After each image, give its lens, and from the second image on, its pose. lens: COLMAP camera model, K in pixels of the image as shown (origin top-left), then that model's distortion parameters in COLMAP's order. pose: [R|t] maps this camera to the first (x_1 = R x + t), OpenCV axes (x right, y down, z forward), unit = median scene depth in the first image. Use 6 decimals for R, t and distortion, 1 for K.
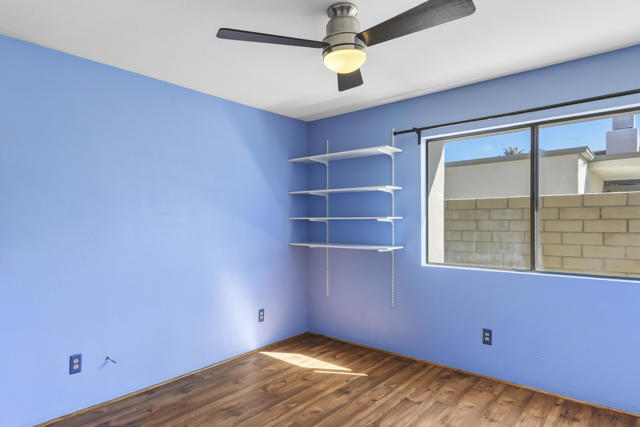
lens RADIAL K [[371.2, 0, 320.0], [0, 371.2, 213.5], [0, 0, 1]] dist [-0.001213, -0.000626]
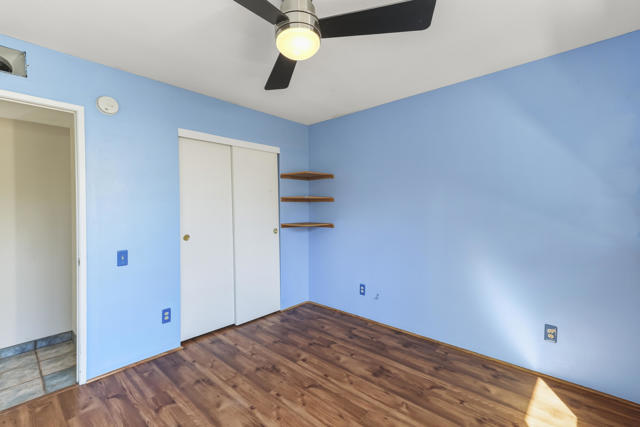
lens RADIAL K [[289.8, 0, 320.0], [0, 289.8, 213.5], [0, 0, 1]] dist [0.001340, 0.000182]
pose [[-0.021701, 0.038128, -0.999037, 0.566448], [0.005310, 0.999263, 0.038021, 0.021424], [0.999750, -0.004480, -0.021888, 0.768226]]
